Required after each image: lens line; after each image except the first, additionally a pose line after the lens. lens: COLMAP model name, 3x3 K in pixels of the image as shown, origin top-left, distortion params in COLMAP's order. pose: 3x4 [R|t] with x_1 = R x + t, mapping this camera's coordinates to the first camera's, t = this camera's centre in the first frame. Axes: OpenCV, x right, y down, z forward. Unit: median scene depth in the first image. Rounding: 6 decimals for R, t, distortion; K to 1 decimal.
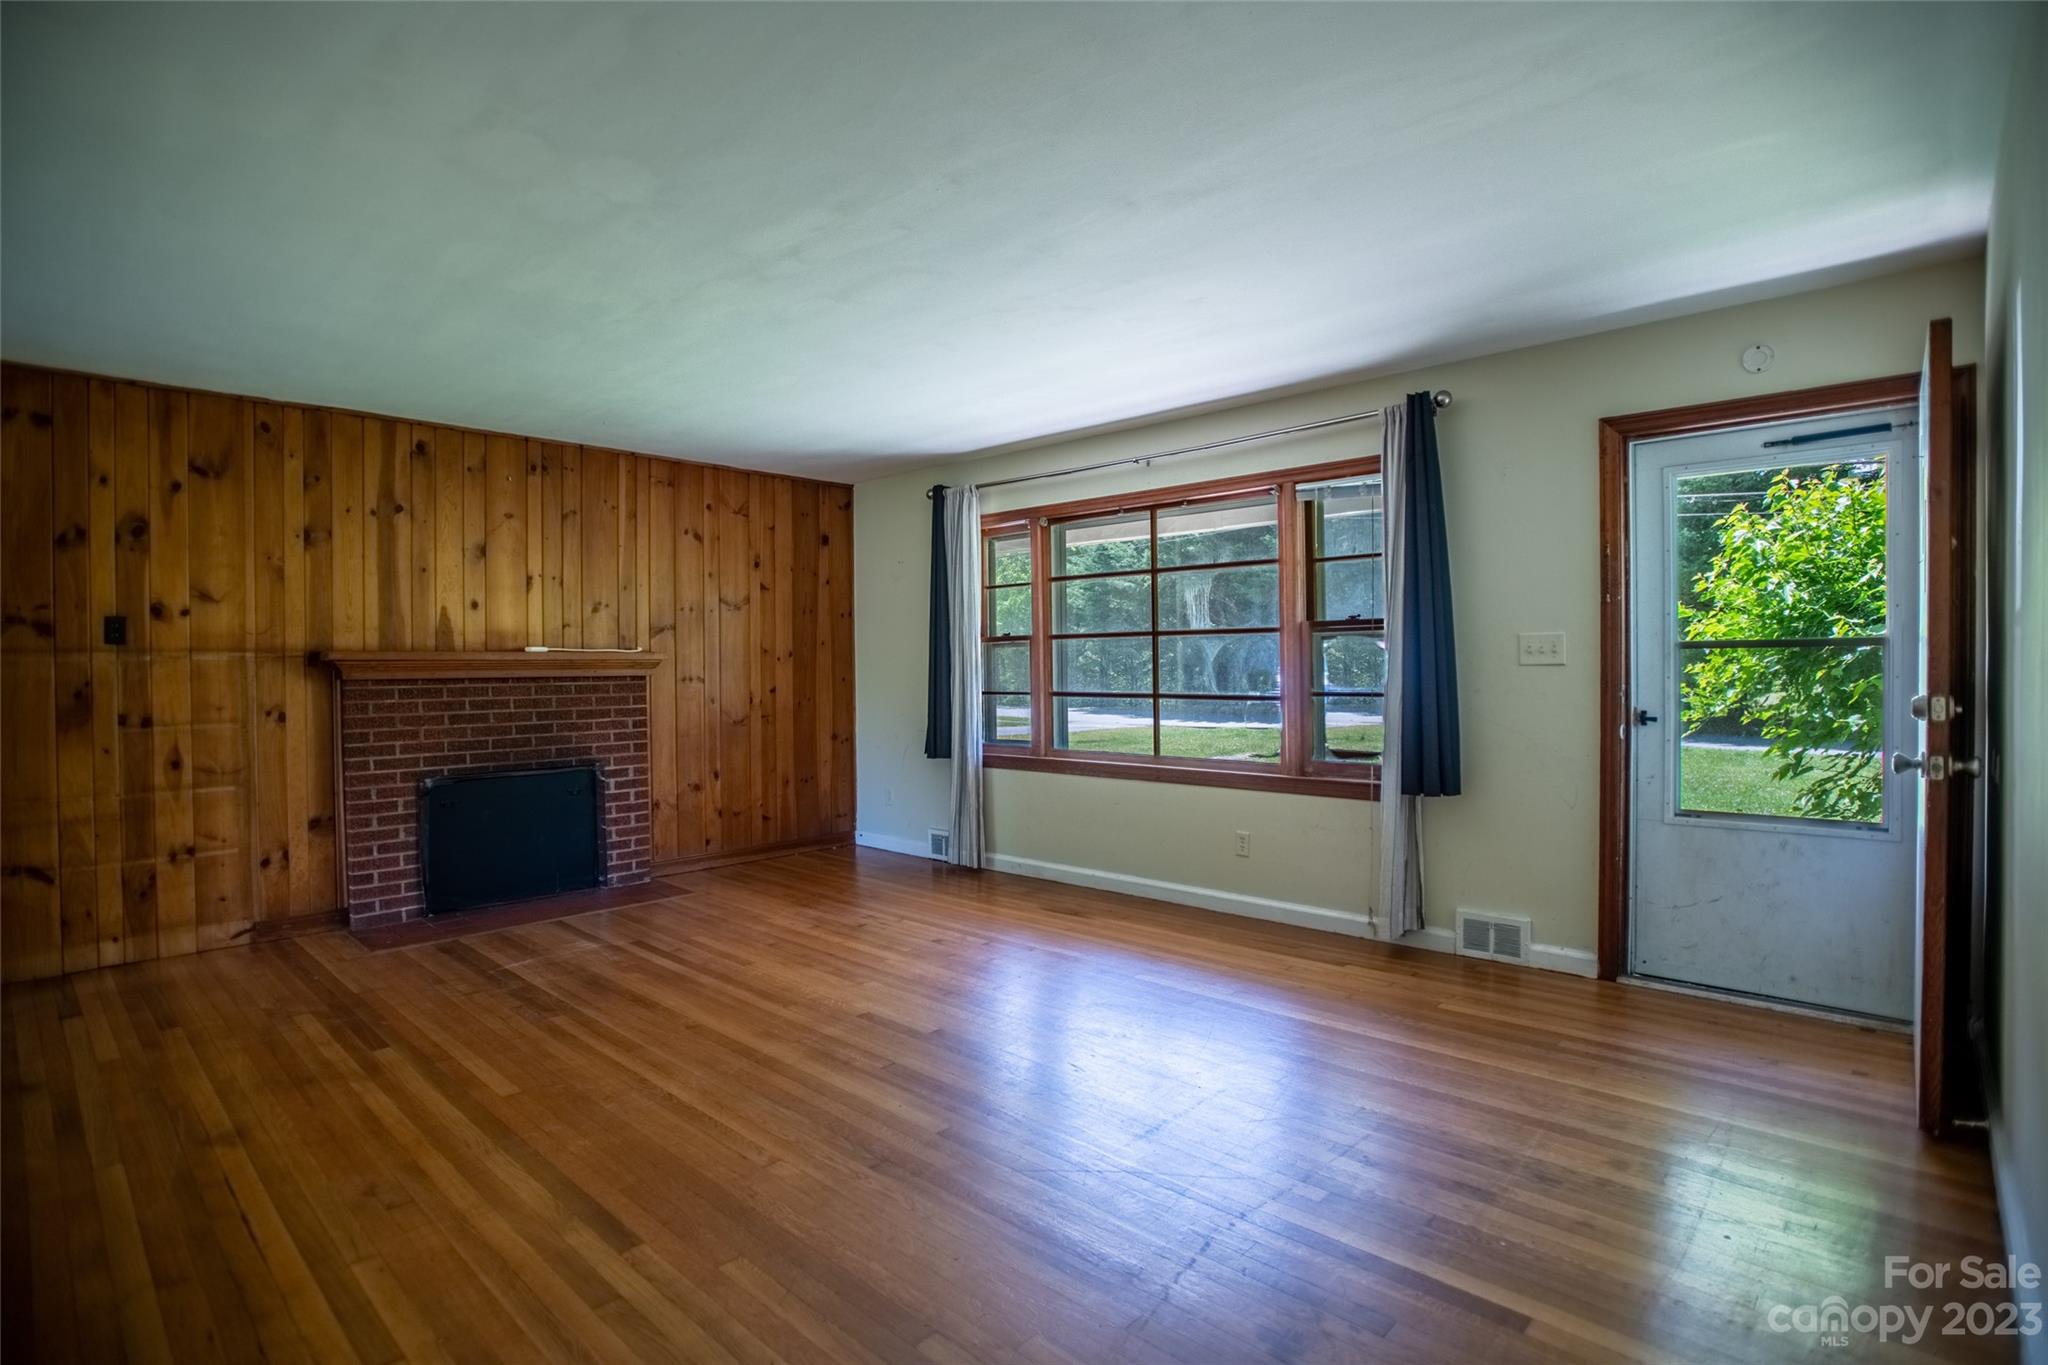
lens RADIAL K [[999.0, 0, 1024.2], [0, 999.0, 677.9], [0, 0, 1]] dist [-0.040654, 0.005376]
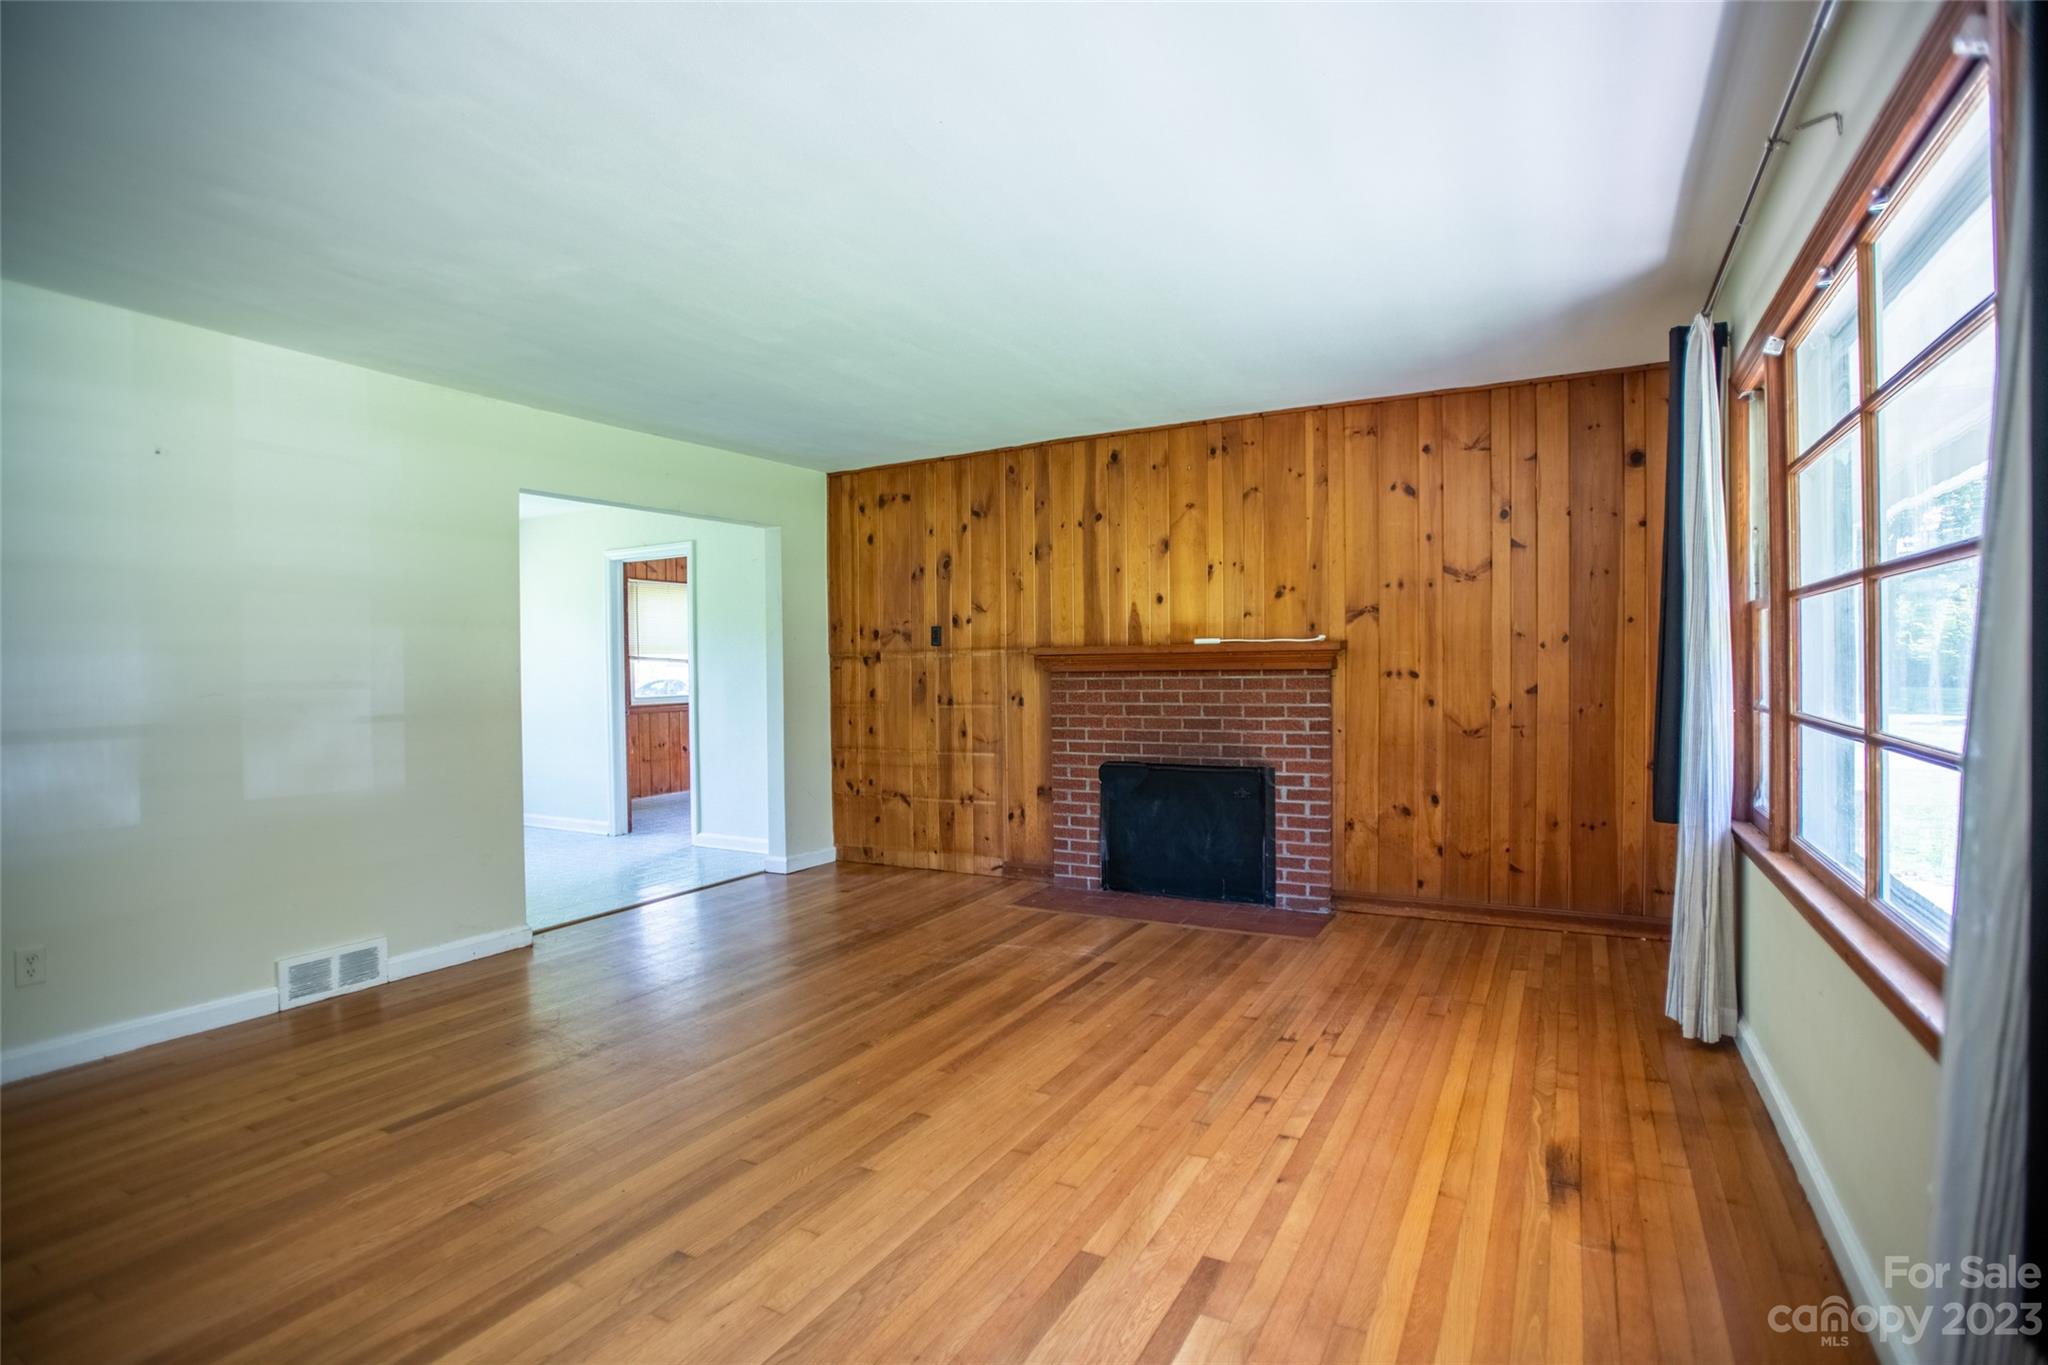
lens RADIAL K [[999.0, 0, 1021.0], [0, 999.0, 683.4], [0, 0, 1]] dist [-0.040654, 0.005376]
pose [[0.252270, 0.025372, -0.967324, 0.444275], [0.002244, 0.999638, 0.026804, -0.015975], [0.967654, -0.008933, 0.252122, 0.648583]]
